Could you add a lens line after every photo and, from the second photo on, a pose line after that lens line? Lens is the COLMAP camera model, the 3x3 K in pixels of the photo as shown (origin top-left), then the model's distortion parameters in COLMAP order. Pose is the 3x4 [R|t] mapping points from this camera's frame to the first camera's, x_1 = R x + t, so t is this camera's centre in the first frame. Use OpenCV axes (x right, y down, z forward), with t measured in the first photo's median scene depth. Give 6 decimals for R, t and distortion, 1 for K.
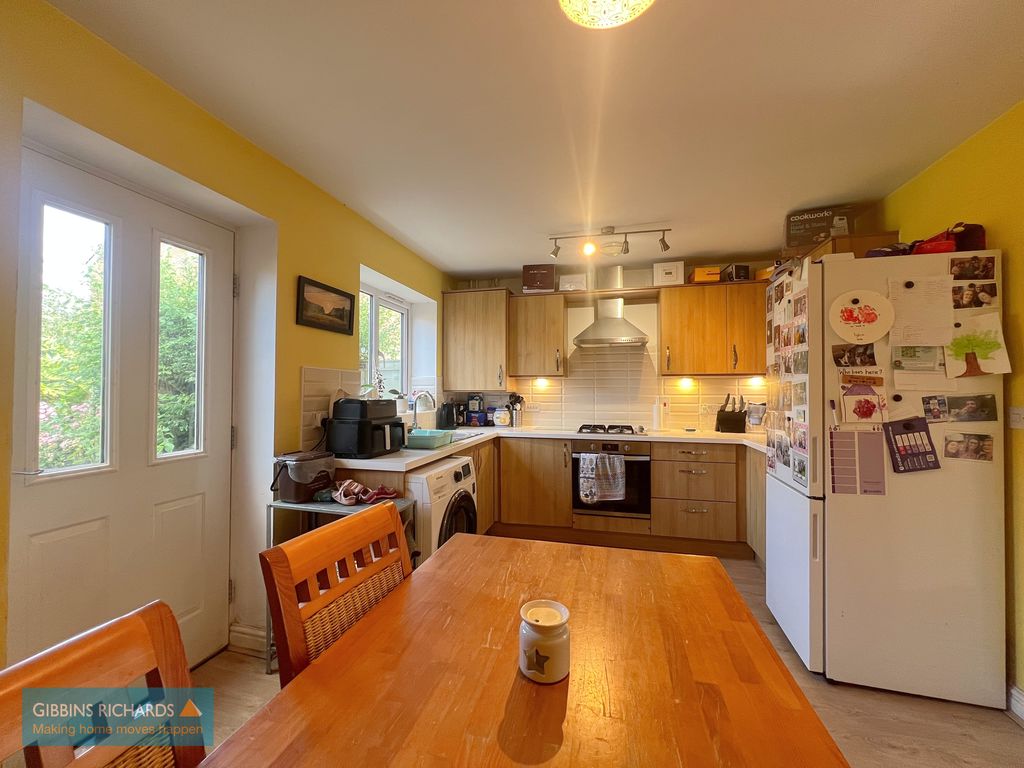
lens RADIAL K [[407.9, 0, 509.1], [0, 407.9, 381.1], [0, 0, 1]] dist [-0.000375, -0.000266]
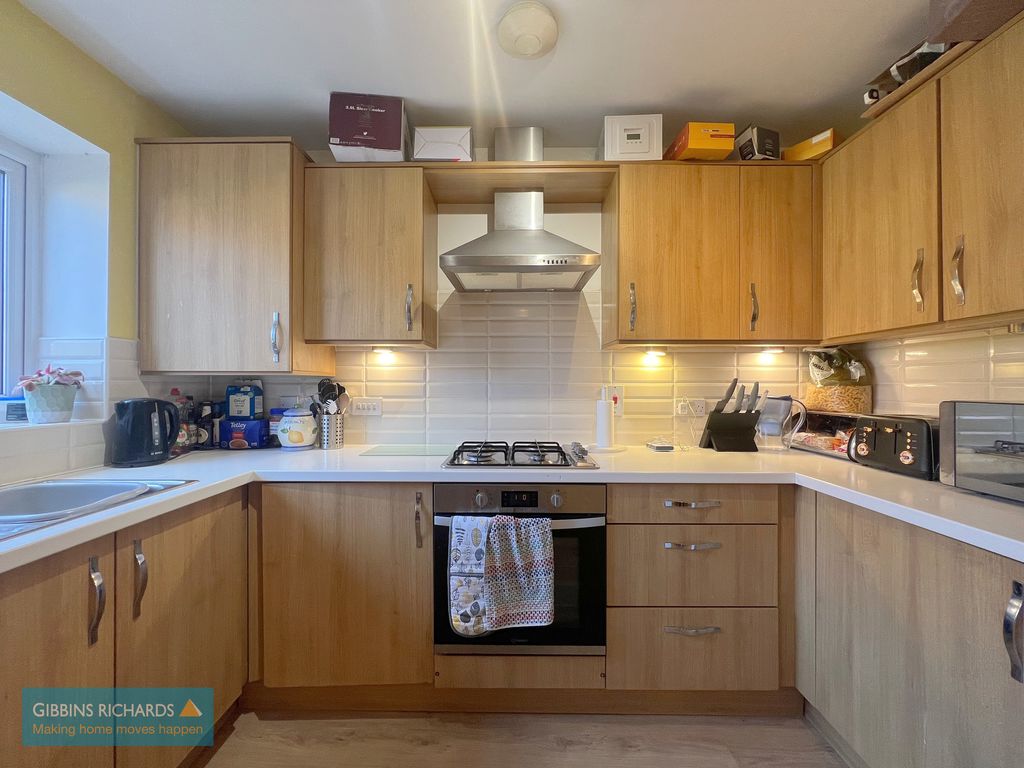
lens RADIAL K [[407.9, 0, 512.3], [0, 407.9, 383.1], [0, 0, 1]] dist [-0.000375, -0.000266]
pose [[0.967223, 0.002482, 0.253915, 0.121725], [-0.007227, 0.999816, 0.017754, 0.028005], [-0.253825, -0.019008, 0.967063, 0.549652]]
